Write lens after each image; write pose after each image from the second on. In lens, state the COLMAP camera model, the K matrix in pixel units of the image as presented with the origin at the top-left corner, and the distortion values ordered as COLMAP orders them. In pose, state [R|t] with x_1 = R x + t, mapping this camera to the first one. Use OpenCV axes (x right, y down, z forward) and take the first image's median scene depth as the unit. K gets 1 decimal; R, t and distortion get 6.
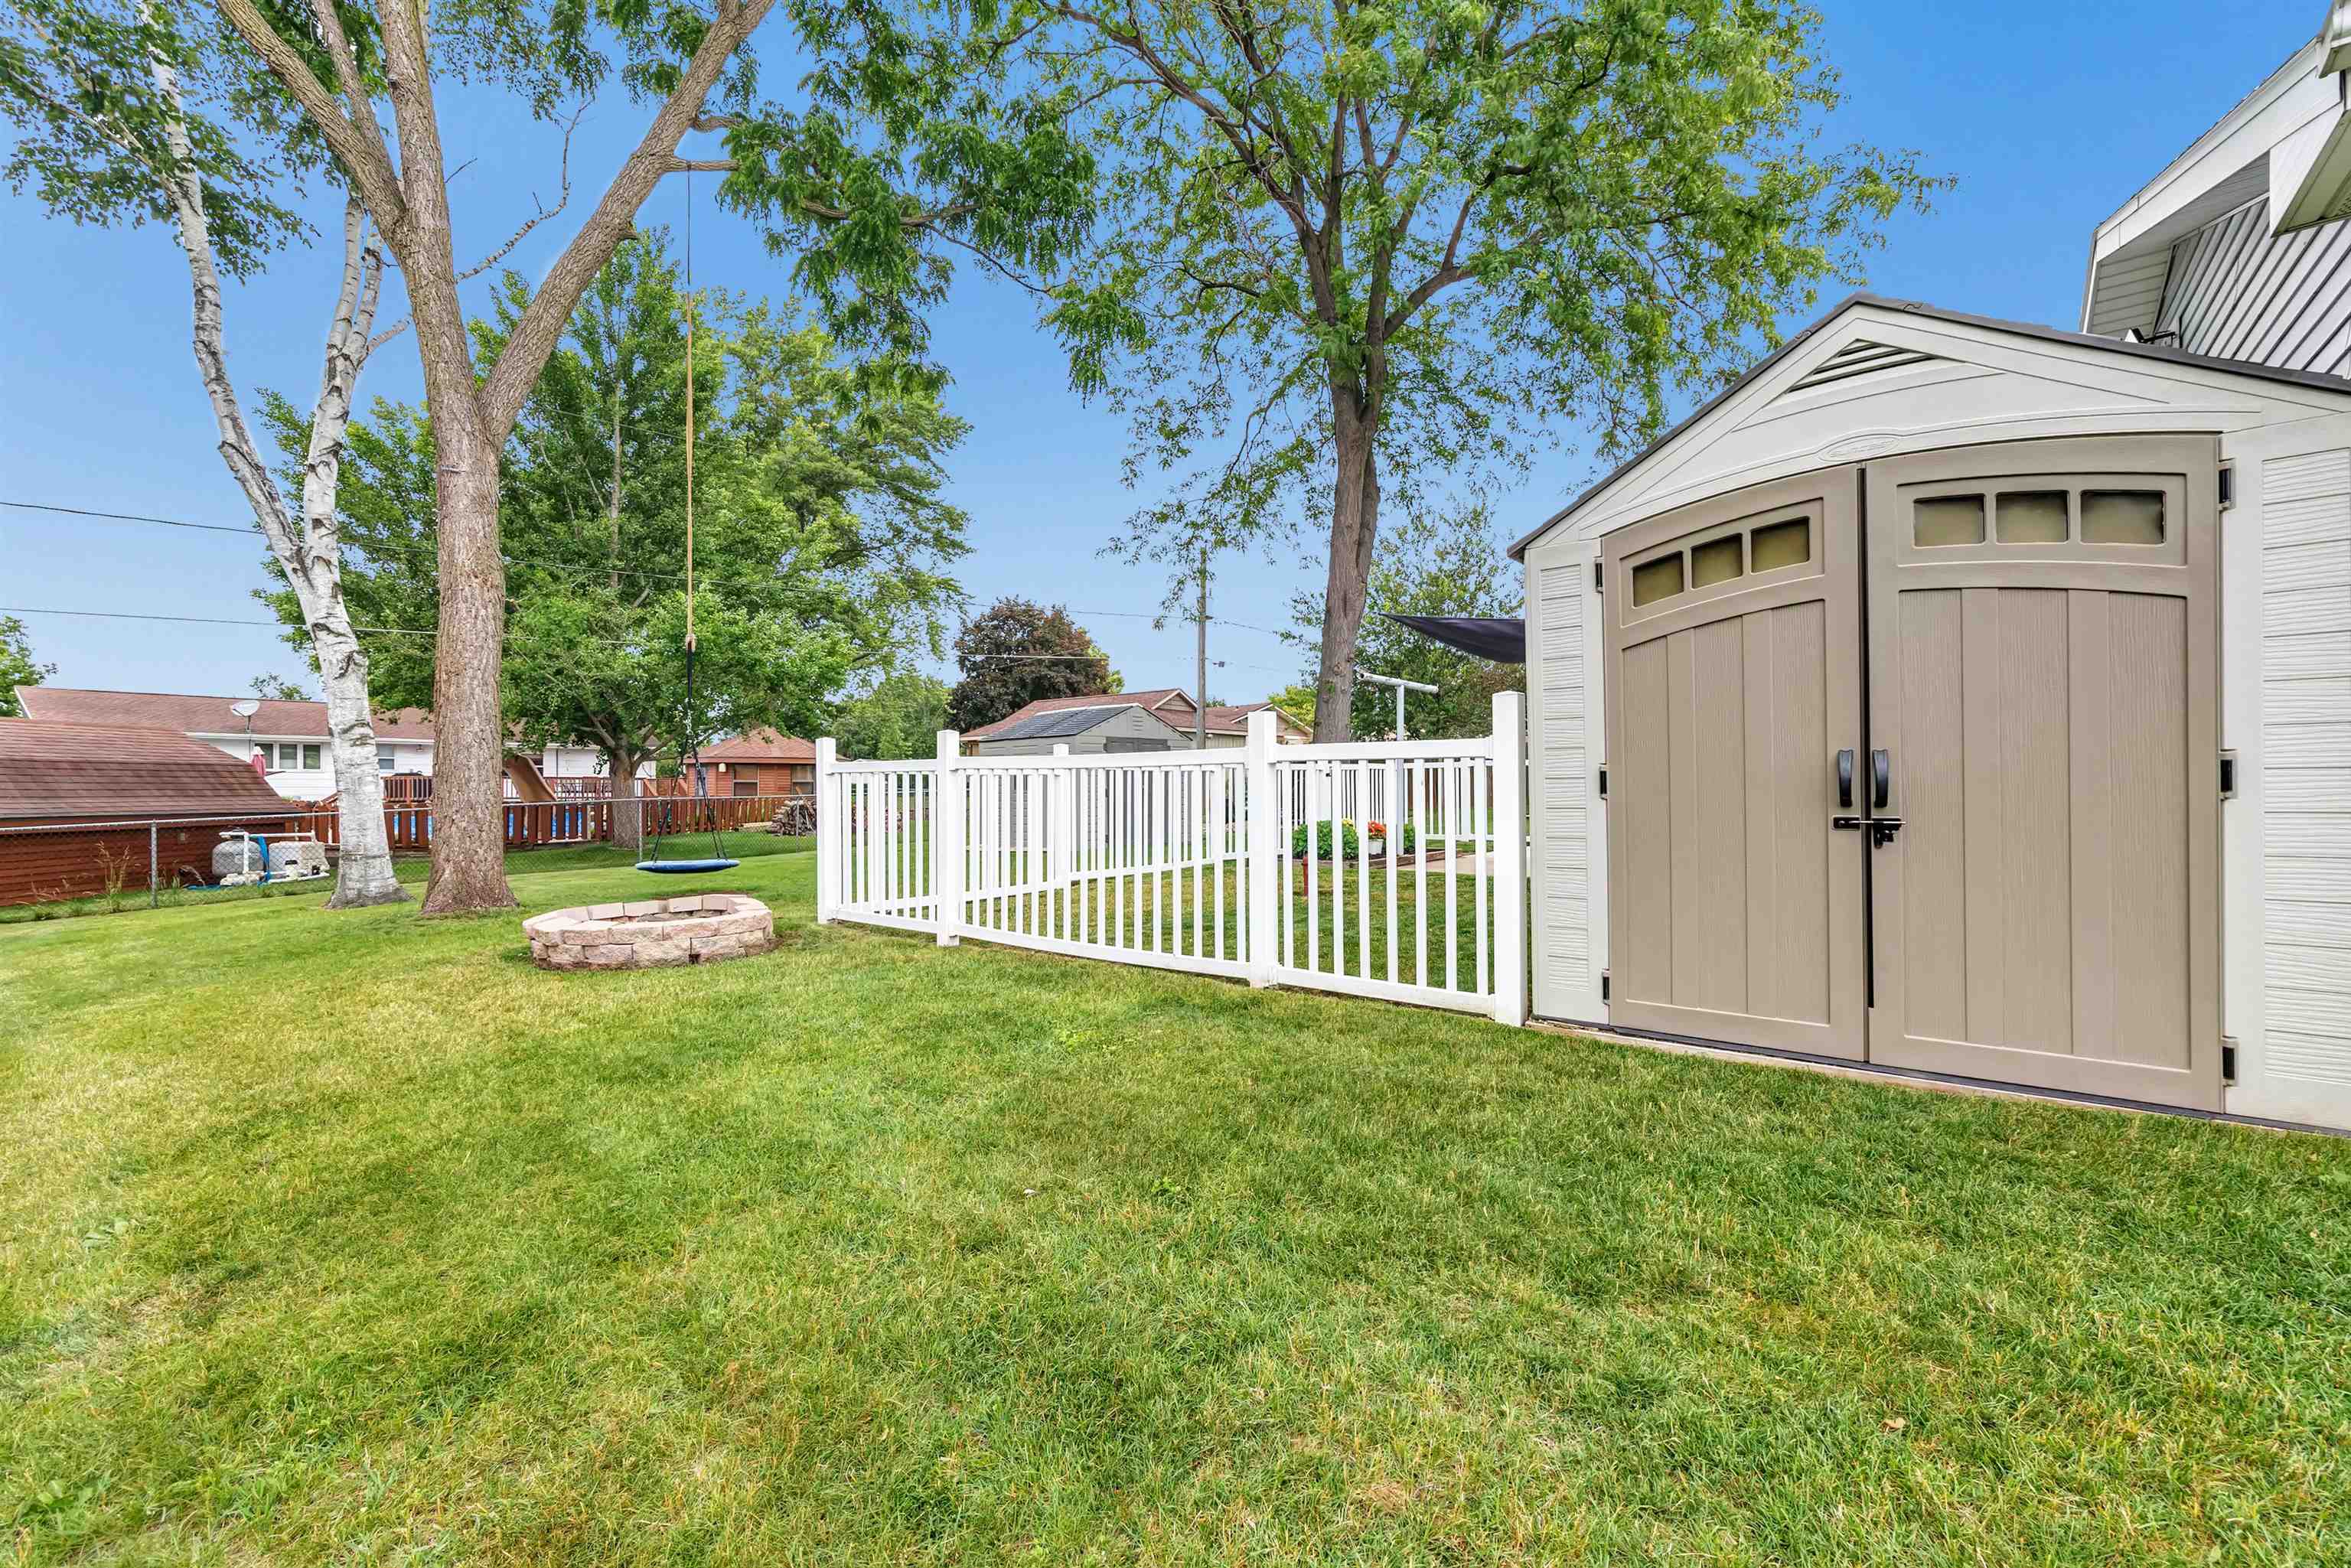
lens RADIAL K [[945.5, 0, 1165.3], [0, 945.5, 777.4], [0, 0, 1]] dist [0.000002, -0.000573]
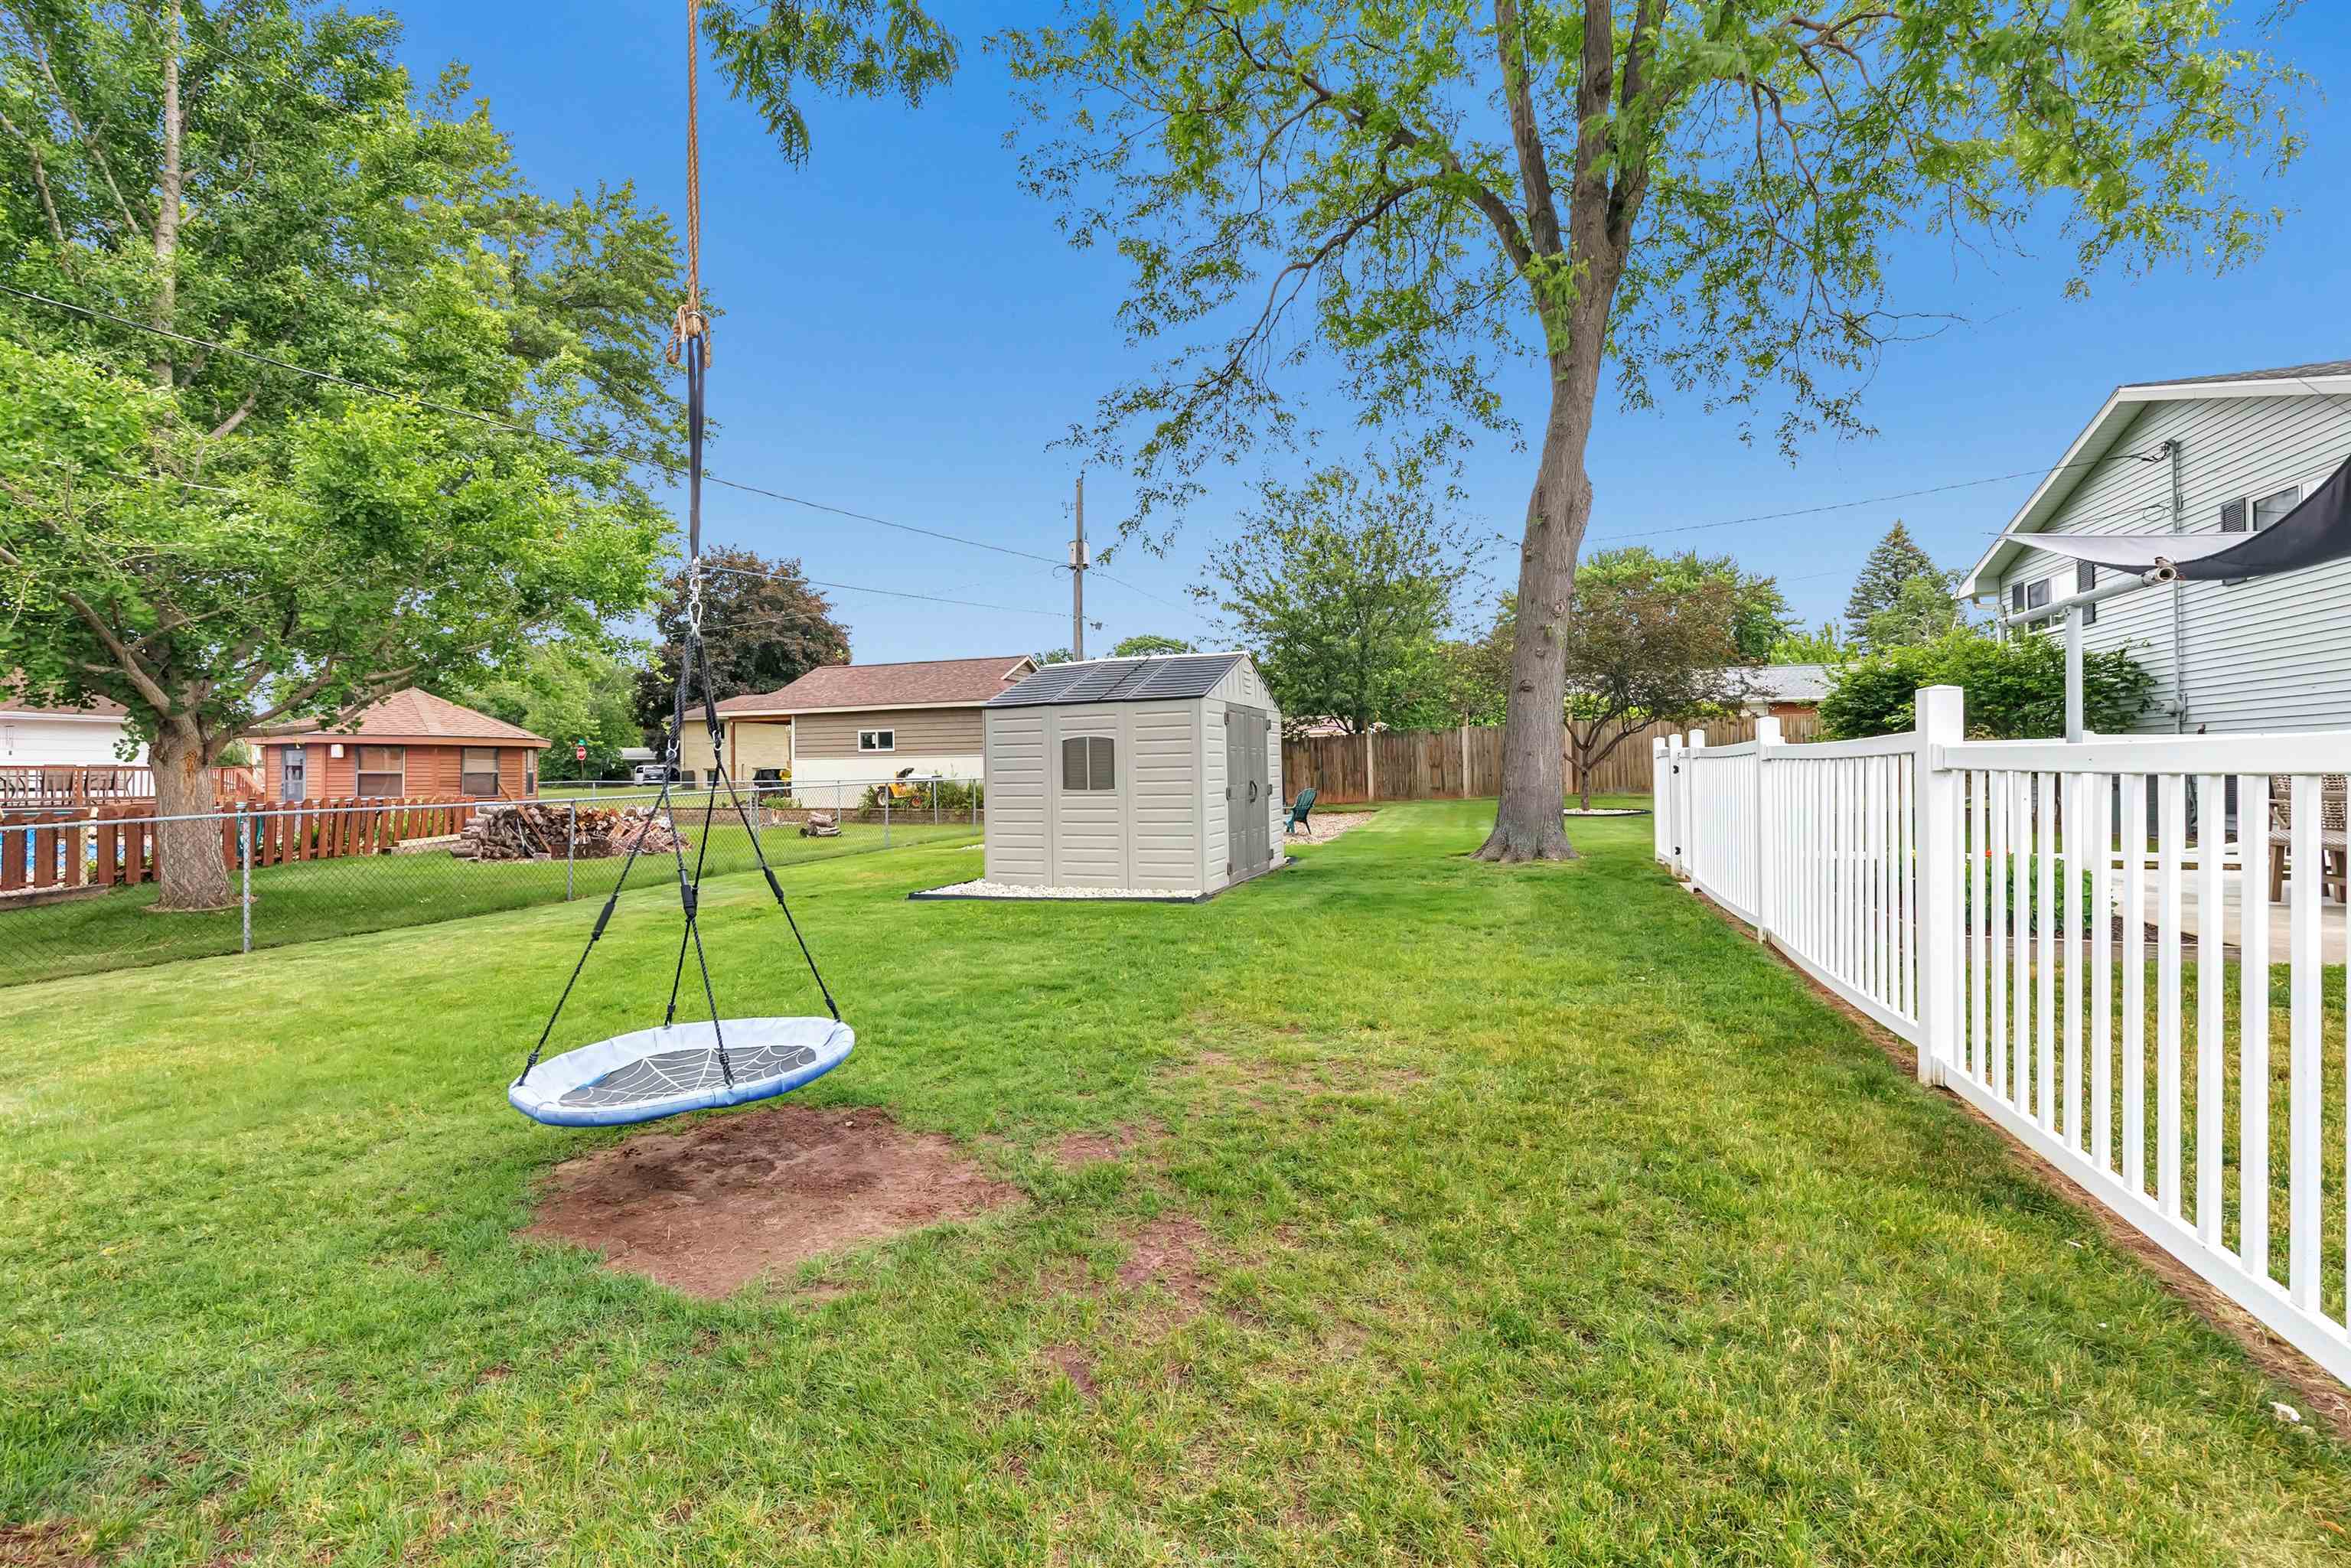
lens RADIAL K [[958.5, 0, 1176.6], [0, 958.5, 758.3], [0, 0, 1]] dist [-0.000644, -0.000224]
pose [[0.946528, 0.002008, 0.322617, -0.171689], [0.000108, 0.999979, -0.006541, -0.001515], [-0.322623, 0.006226, 0.946507, 0.248718]]
